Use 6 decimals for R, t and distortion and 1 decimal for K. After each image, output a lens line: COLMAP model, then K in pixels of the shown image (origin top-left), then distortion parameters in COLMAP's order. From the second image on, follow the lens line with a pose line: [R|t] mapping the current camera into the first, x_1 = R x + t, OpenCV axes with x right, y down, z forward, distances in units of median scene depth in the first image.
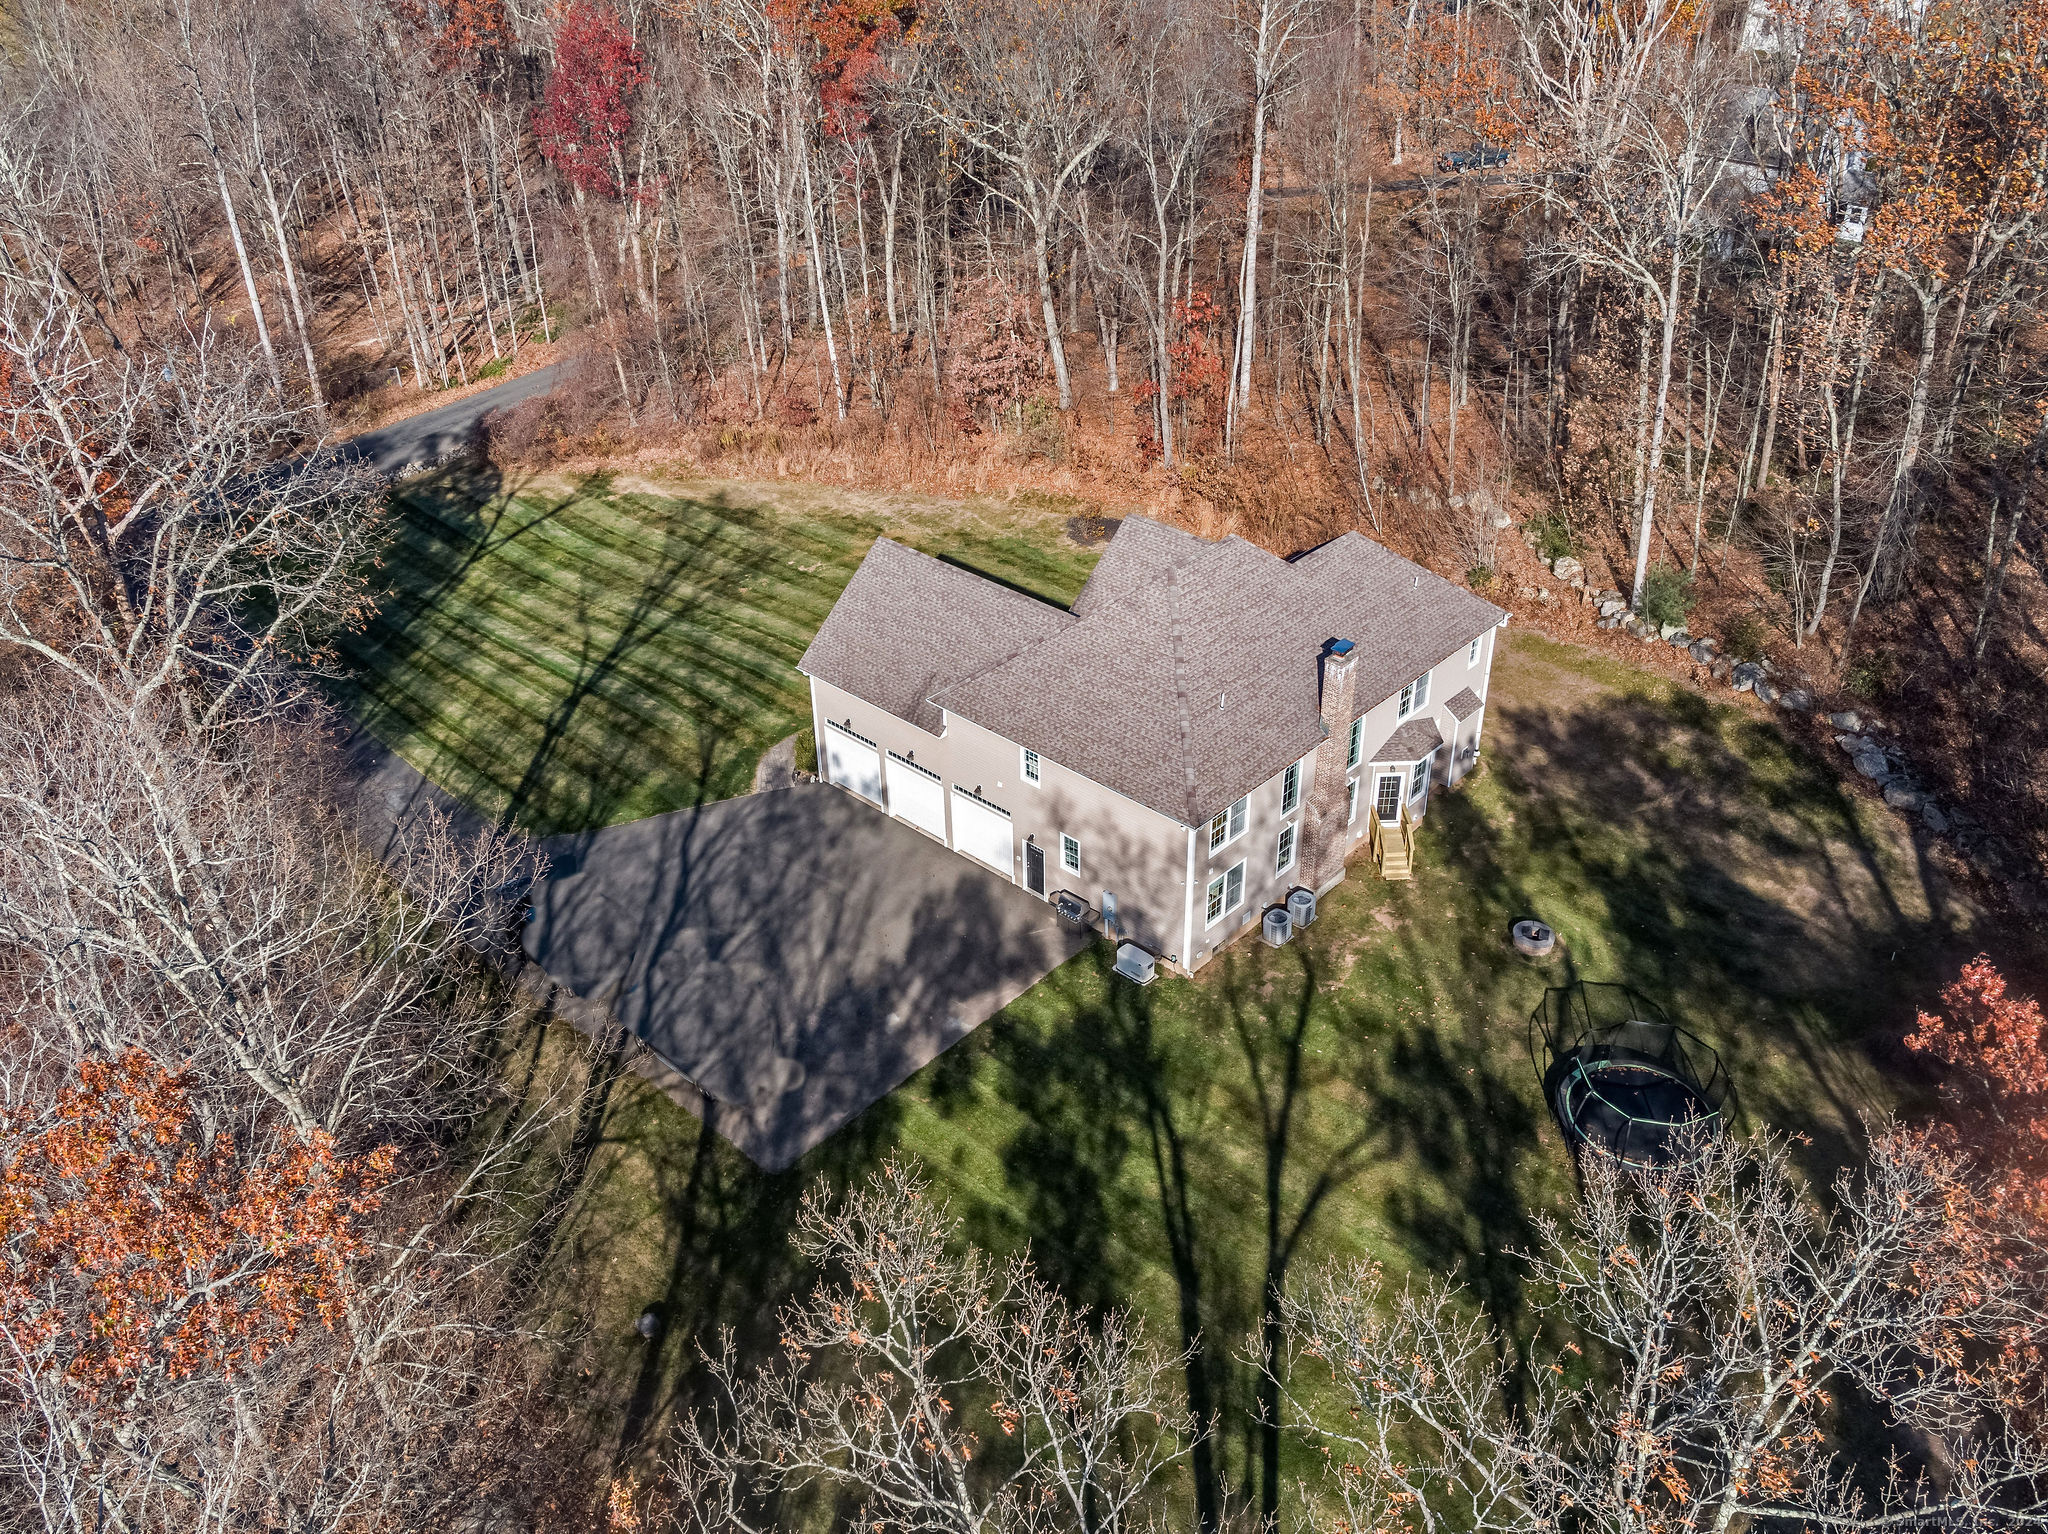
lens RADIAL K [[1695.6, 0, 1042.0], [0, 1695.6, 787.6], [0, 0, 1]] dist [0.013931, 0.002494]
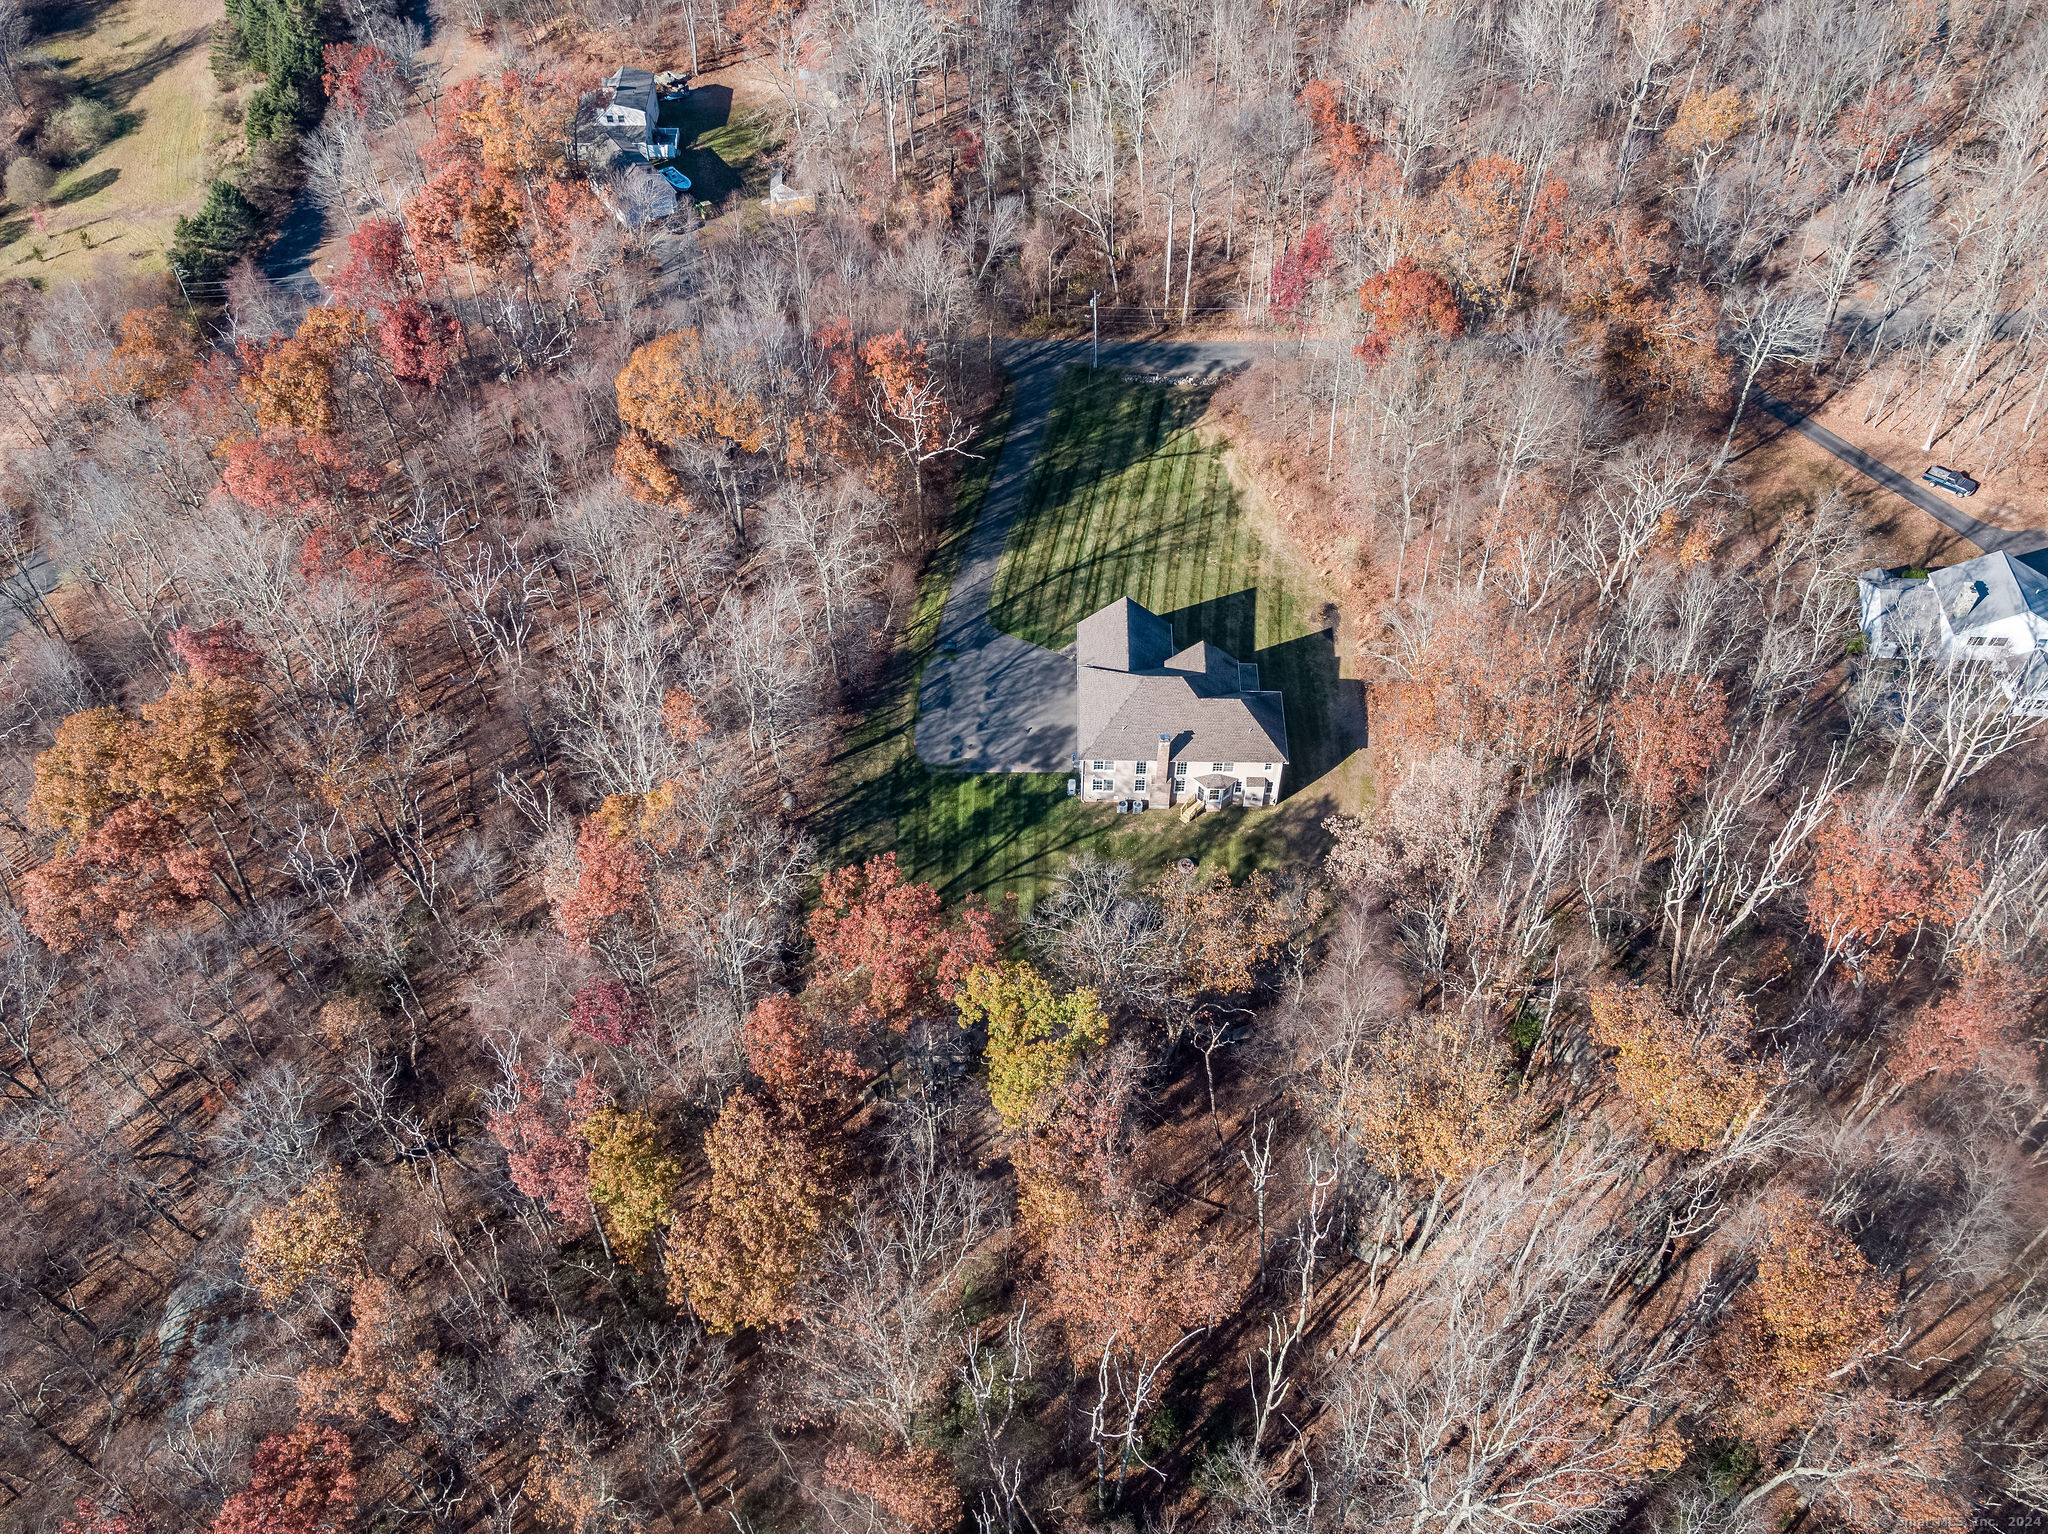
lens RADIAL K [[1695.6, 0, 1037.2], [0, 1695.6, 756.5], [0, 0, 1]] dist [0.013931, 0.002494]
pose [[0.661415, 0.572359, -0.484701, 0.900813], [-0.423188, 0.818347, 0.388870, -0.671638], [0.619227, -0.052086, 0.783483, -0.819757]]
